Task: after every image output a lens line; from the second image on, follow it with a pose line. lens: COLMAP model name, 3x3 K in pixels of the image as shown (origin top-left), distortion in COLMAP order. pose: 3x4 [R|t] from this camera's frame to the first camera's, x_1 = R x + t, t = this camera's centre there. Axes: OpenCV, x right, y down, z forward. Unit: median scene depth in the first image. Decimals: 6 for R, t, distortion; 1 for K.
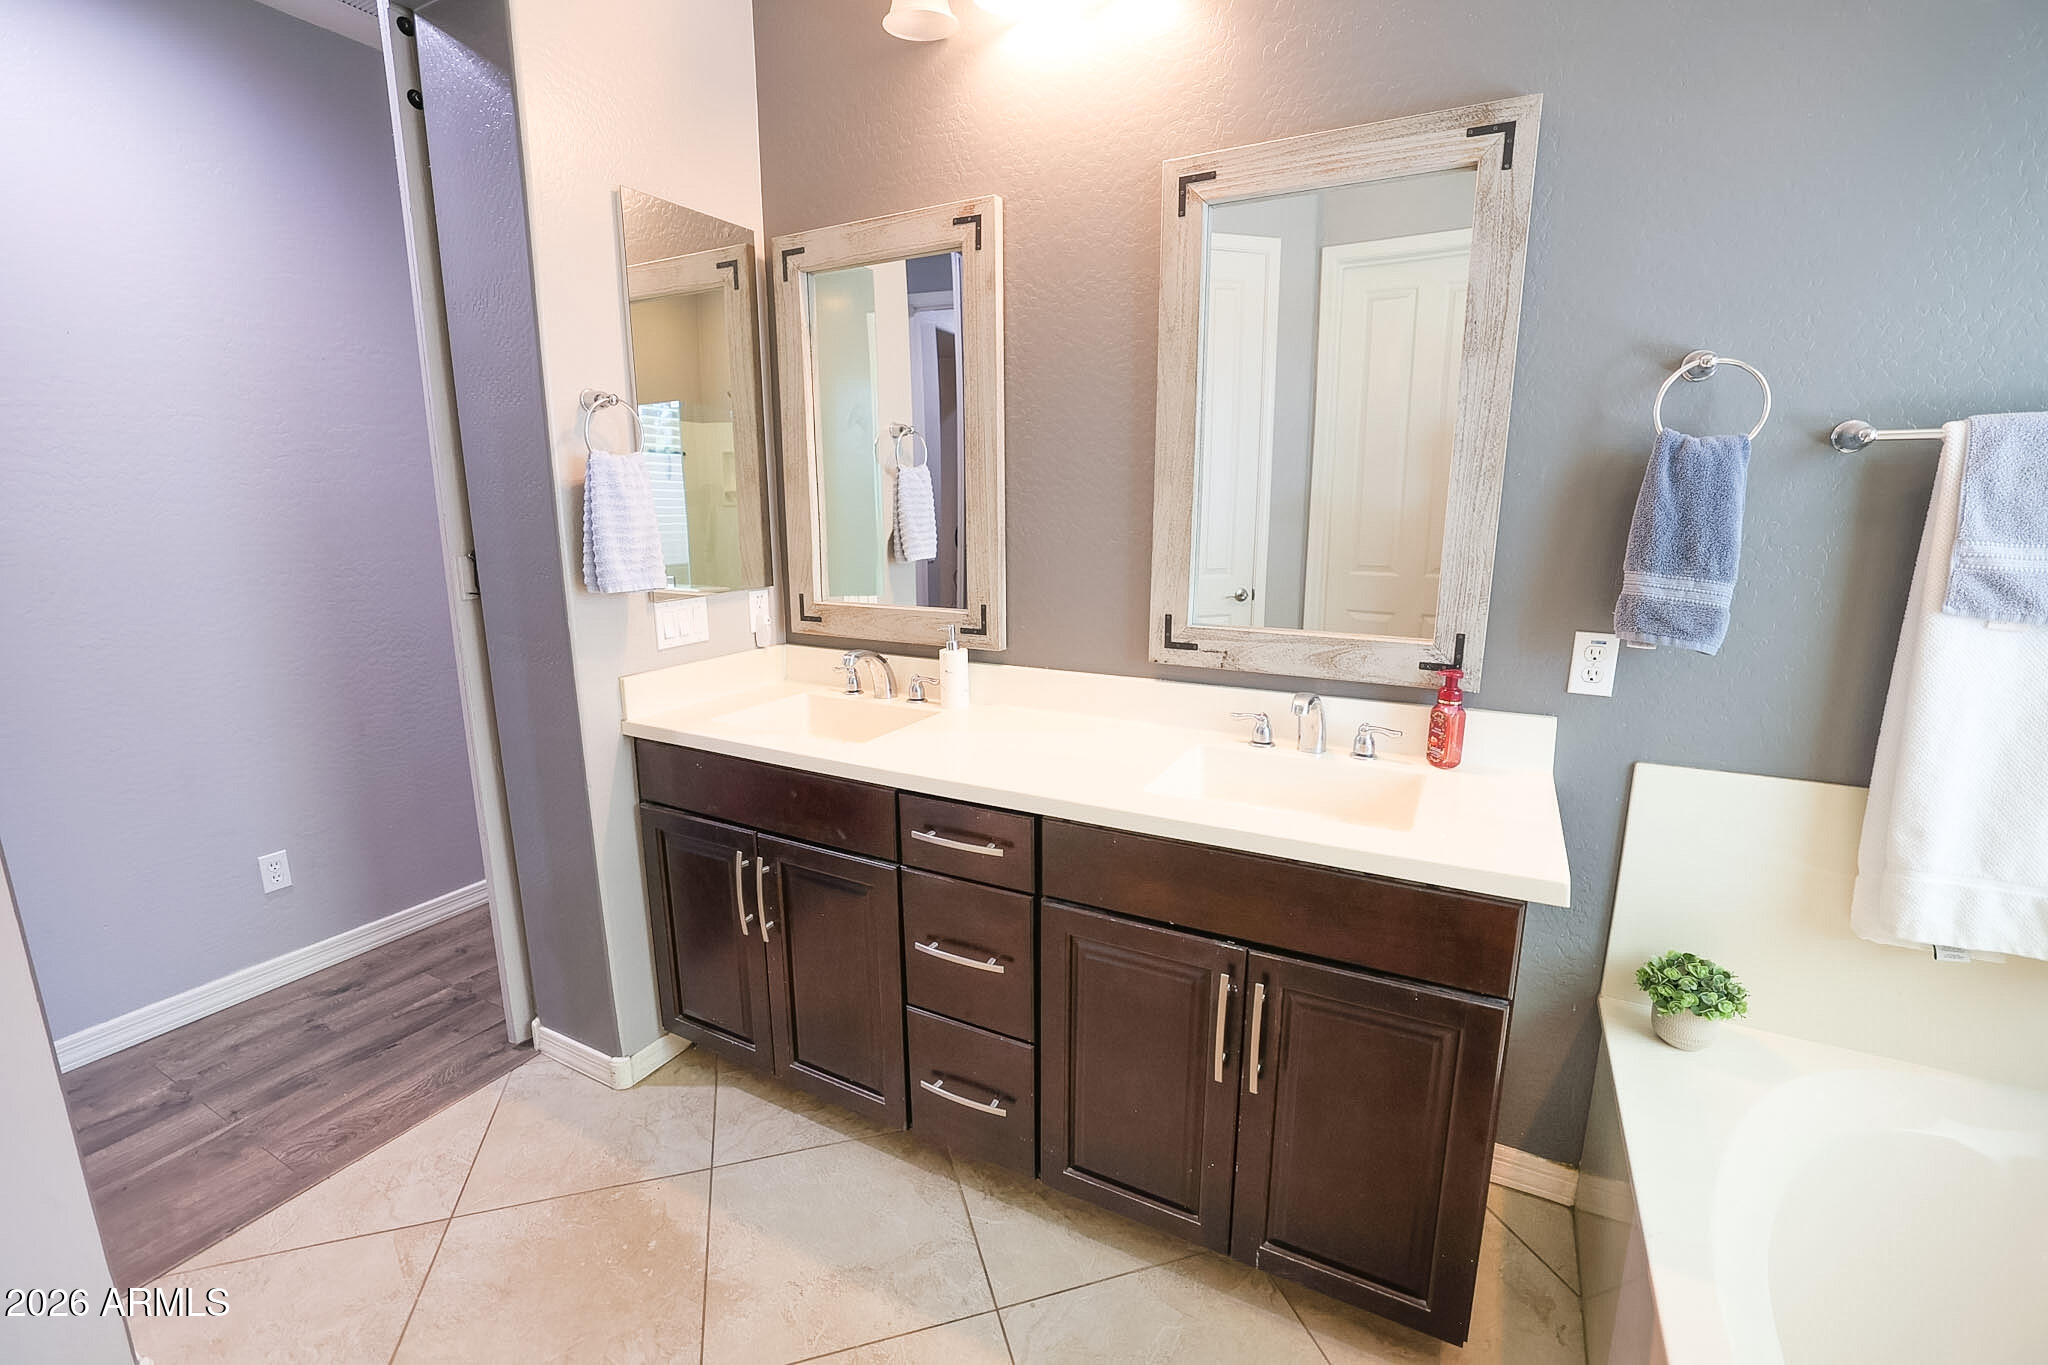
lens RADIAL K [[884.1, 0, 1015.1], [0, 884.1, 680.0], [0, 0, 1]] dist [-0.047640, 0.017011]
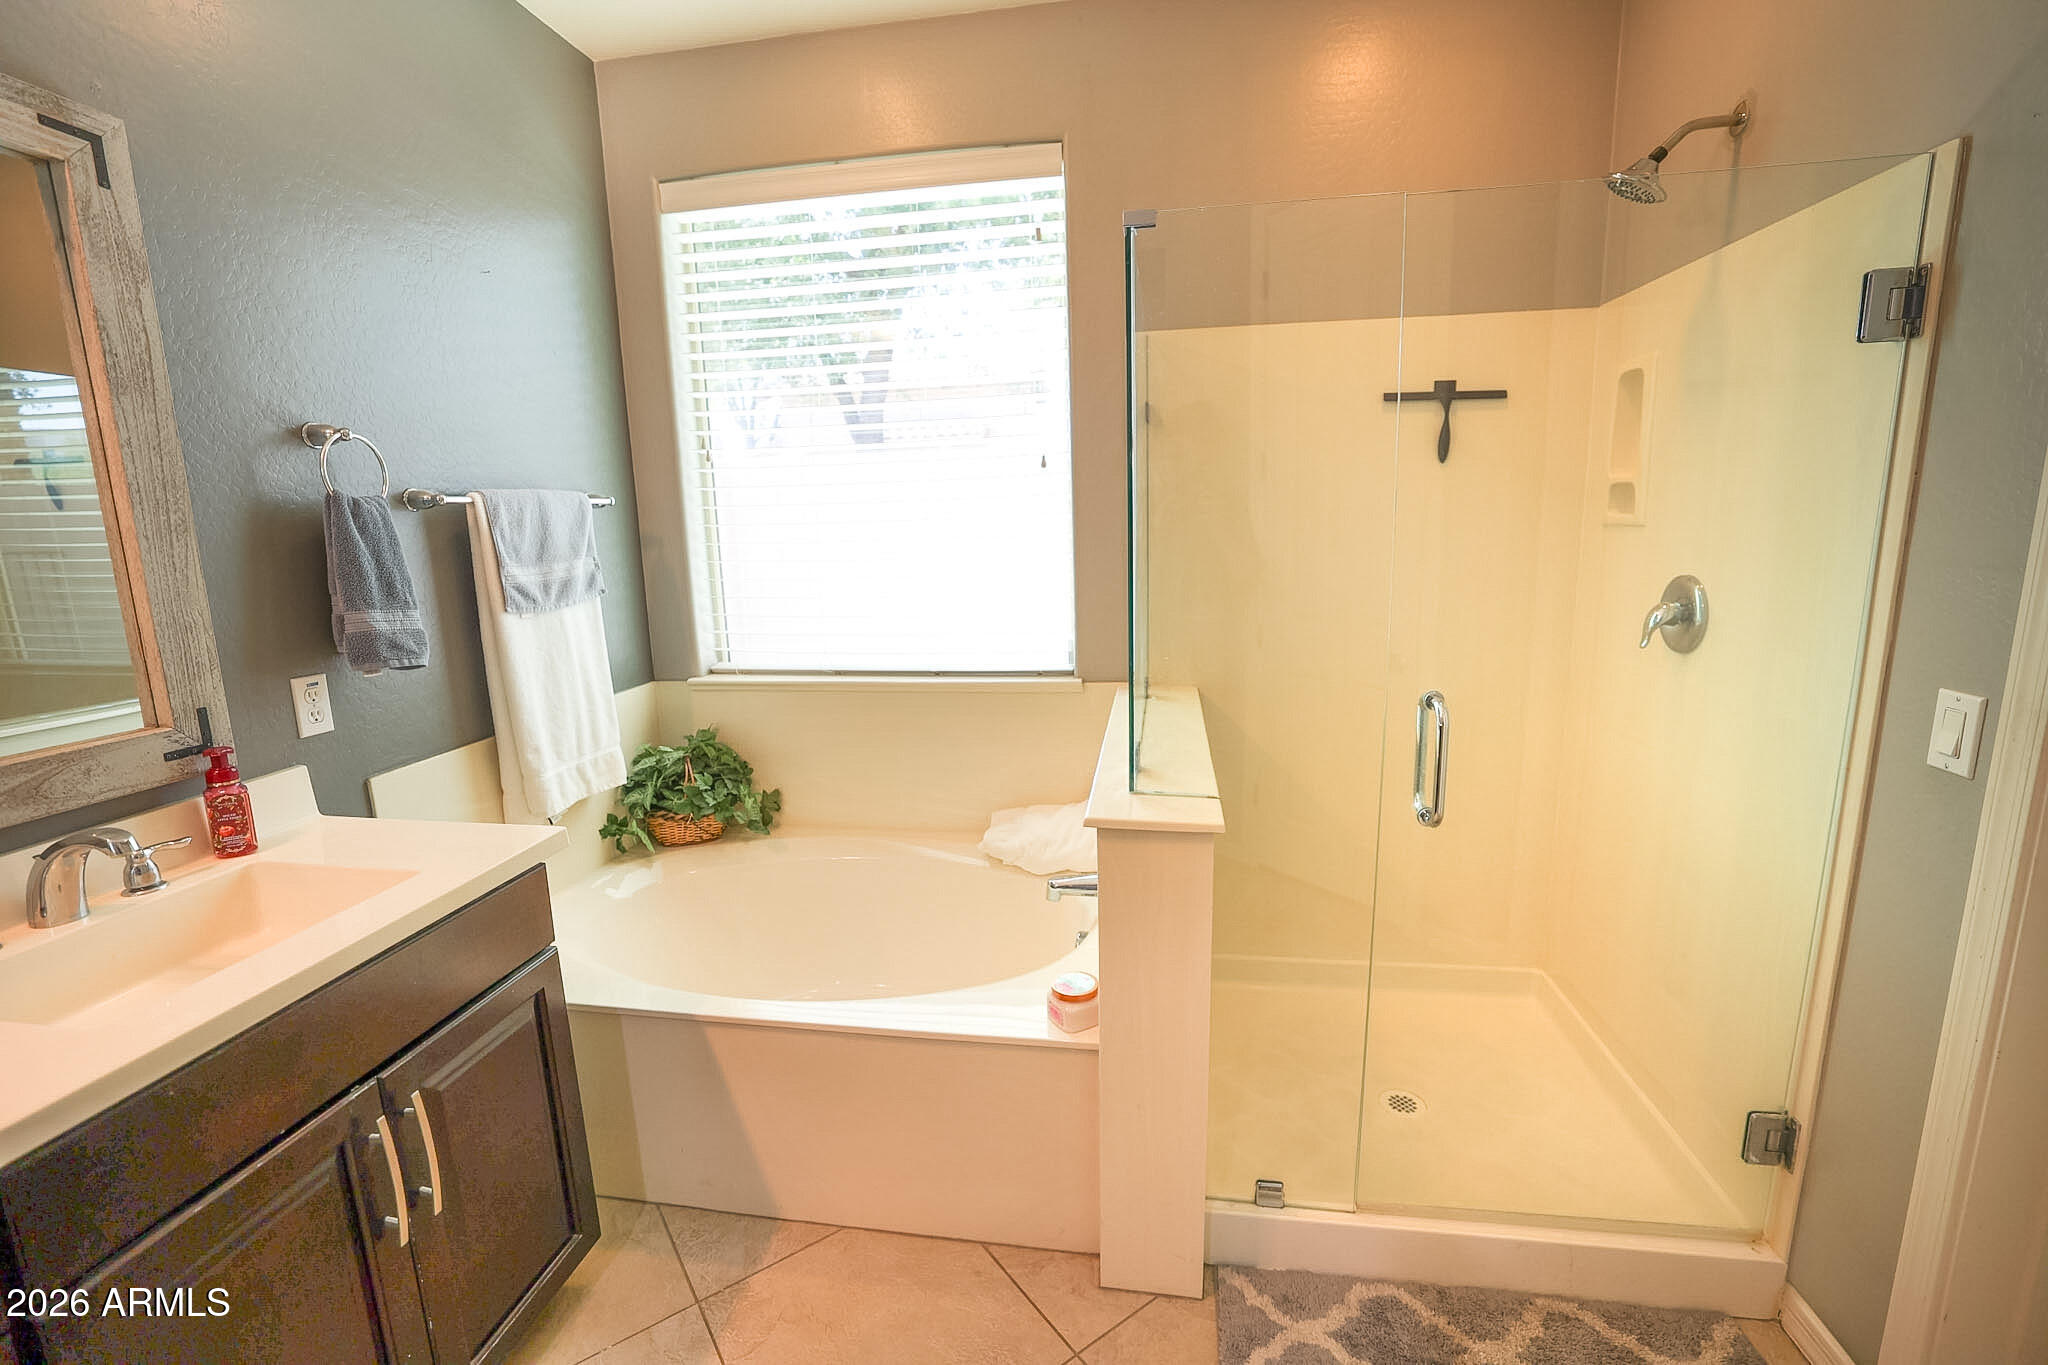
lens RADIAL K [[884.1, 0, 1015.1], [0, 884.1, 680.0], [0, 0, 1]] dist [-0.047640, 0.017011]
pose [[-0.333002, -0.154765, 0.930138, -0.612703], [0.224847, 0.944949, 0.237728, -0.108426], [-0.915726, 0.288303, -0.279871, 0.515539]]
